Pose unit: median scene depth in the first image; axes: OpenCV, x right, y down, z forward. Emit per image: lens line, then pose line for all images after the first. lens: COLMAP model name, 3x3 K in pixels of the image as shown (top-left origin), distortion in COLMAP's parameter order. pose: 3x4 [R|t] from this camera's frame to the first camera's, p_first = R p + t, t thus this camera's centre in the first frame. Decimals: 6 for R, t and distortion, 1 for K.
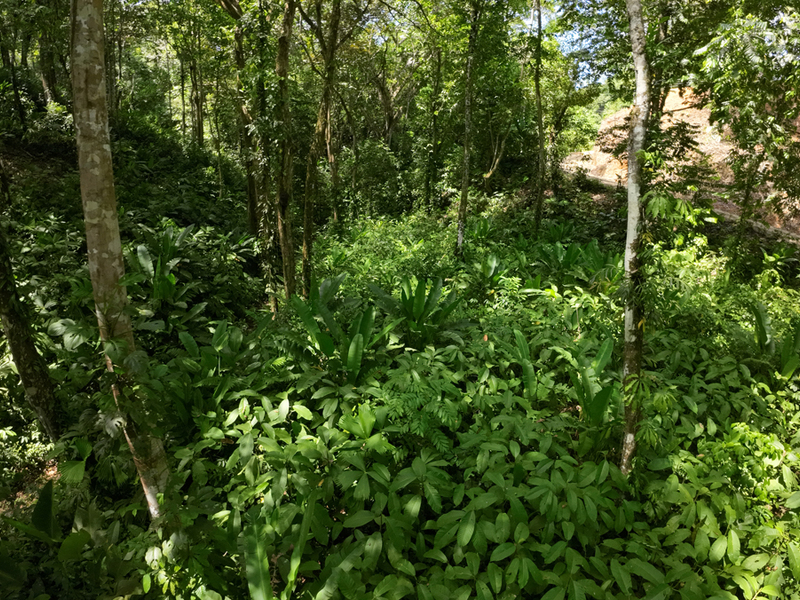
lens RADIAL K [[423.0, 0, 388.6], [0, 423.0, 300.3], [0, 0, 1]] dist [-0.103873, 0.001944]
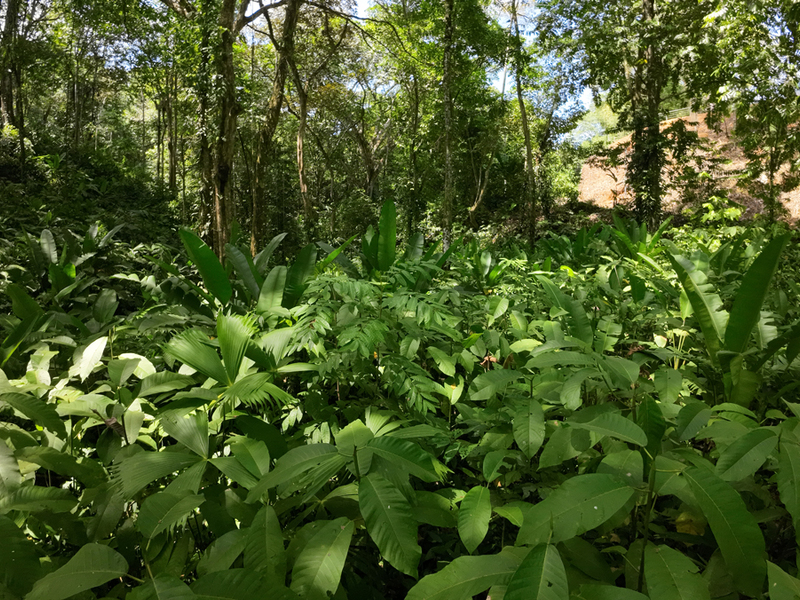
lens RADIAL K [[423.0, 0, 388.6], [0, 423.0, 300.3], [0, 0, 1]] dist [-0.103873, 0.001944]
pose [[0.999189, -0.029377, 0.027549, 0.014204], [0.033522, 0.985789, -0.164607, 0.051211], [-0.022322, 0.165397, 0.985974, 0.095059]]
